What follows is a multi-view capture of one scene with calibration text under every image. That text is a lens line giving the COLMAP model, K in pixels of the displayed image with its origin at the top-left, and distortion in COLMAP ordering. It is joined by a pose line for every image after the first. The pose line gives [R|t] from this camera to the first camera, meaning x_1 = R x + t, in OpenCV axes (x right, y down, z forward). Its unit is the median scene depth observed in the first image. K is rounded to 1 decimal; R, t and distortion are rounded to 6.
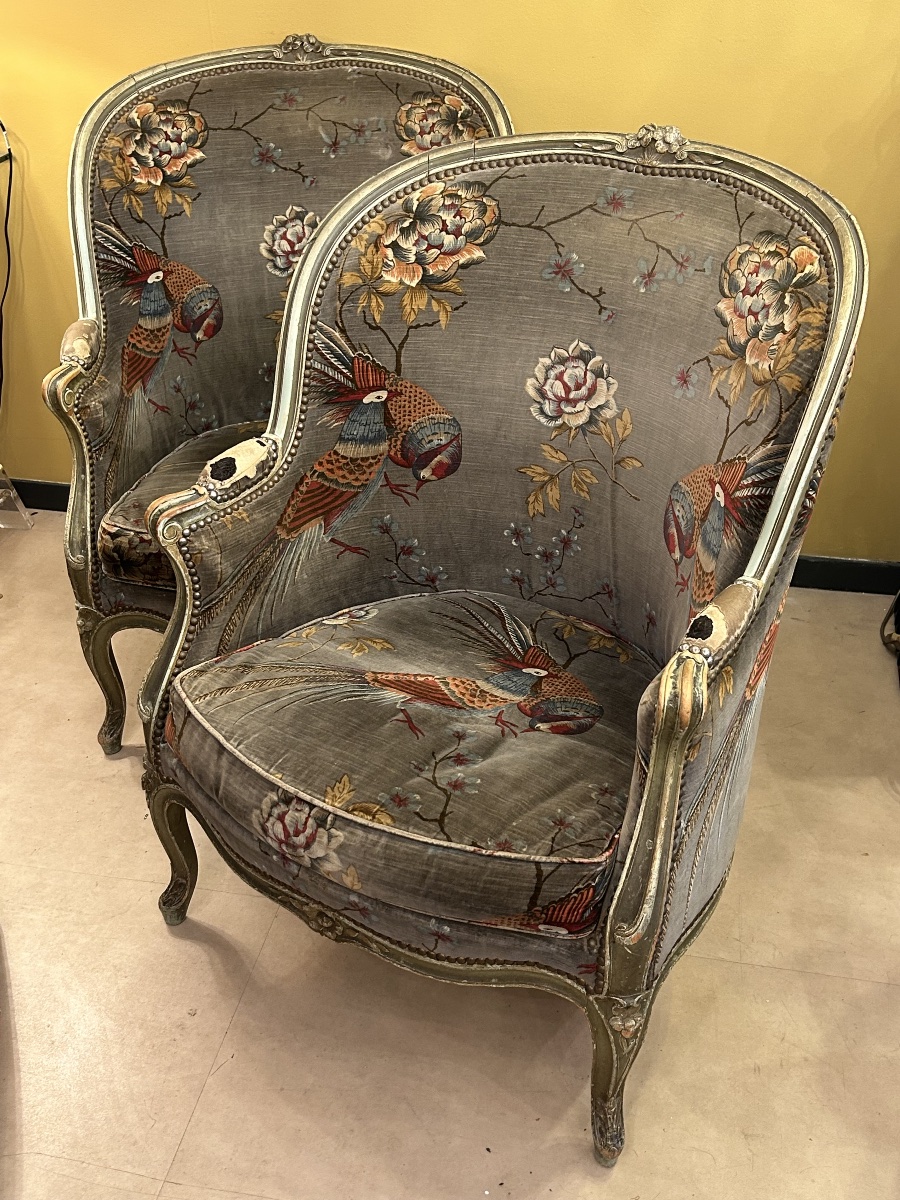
lens RADIAL K [[1314.4, 0, 450.0], [0, 1314.4, 600.0], [0, 0, 1]] dist [0.120430, -0.283729]
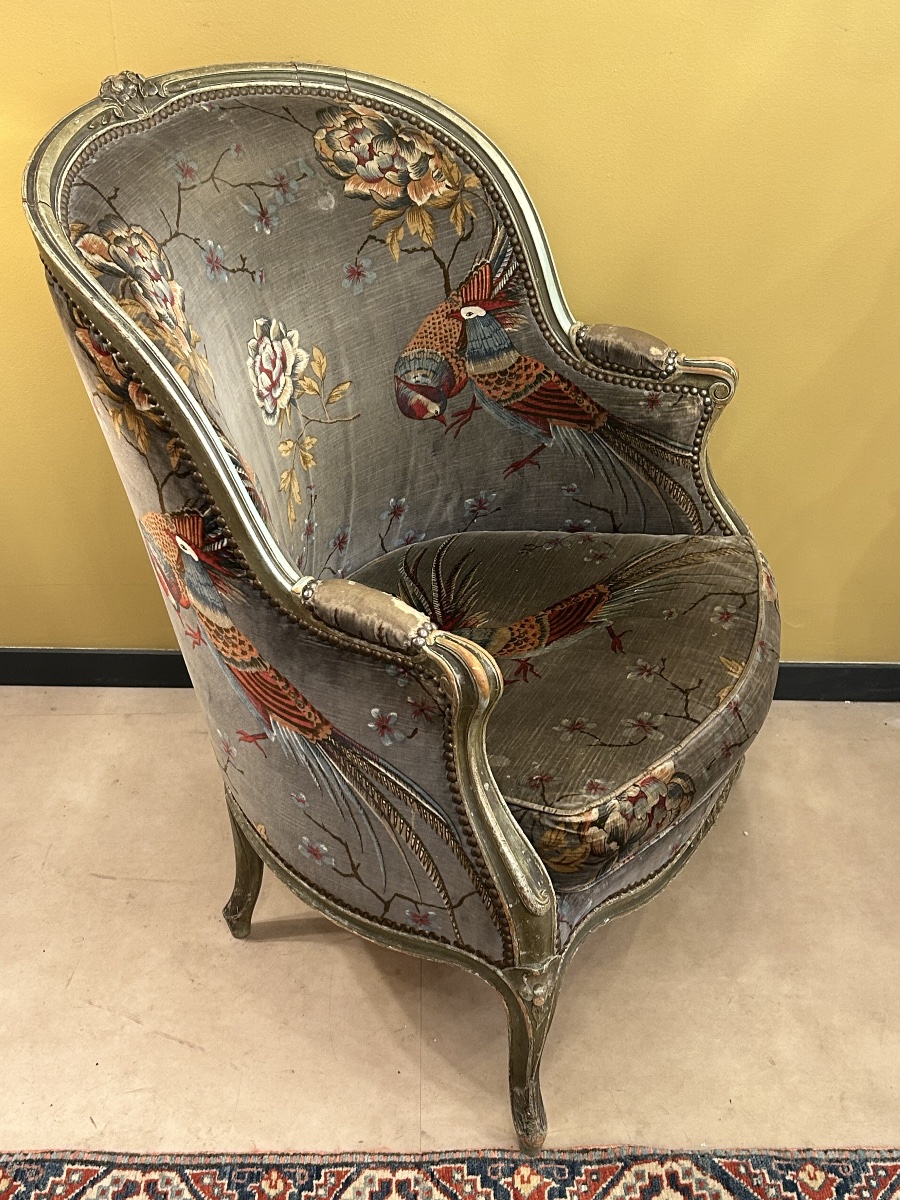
lens RADIAL K [[1446.3, 0, 462.2], [0, 1446.3, 604.9], [0, 0, 1]] dist [0.205822, -0.711207]
pose [[0.493998, -0.475403, 0.727982, -0.689259], [0.470676, 0.850206, 0.235826, -0.310412], [-0.731048, 0.226146, 0.643761, 0.506358]]
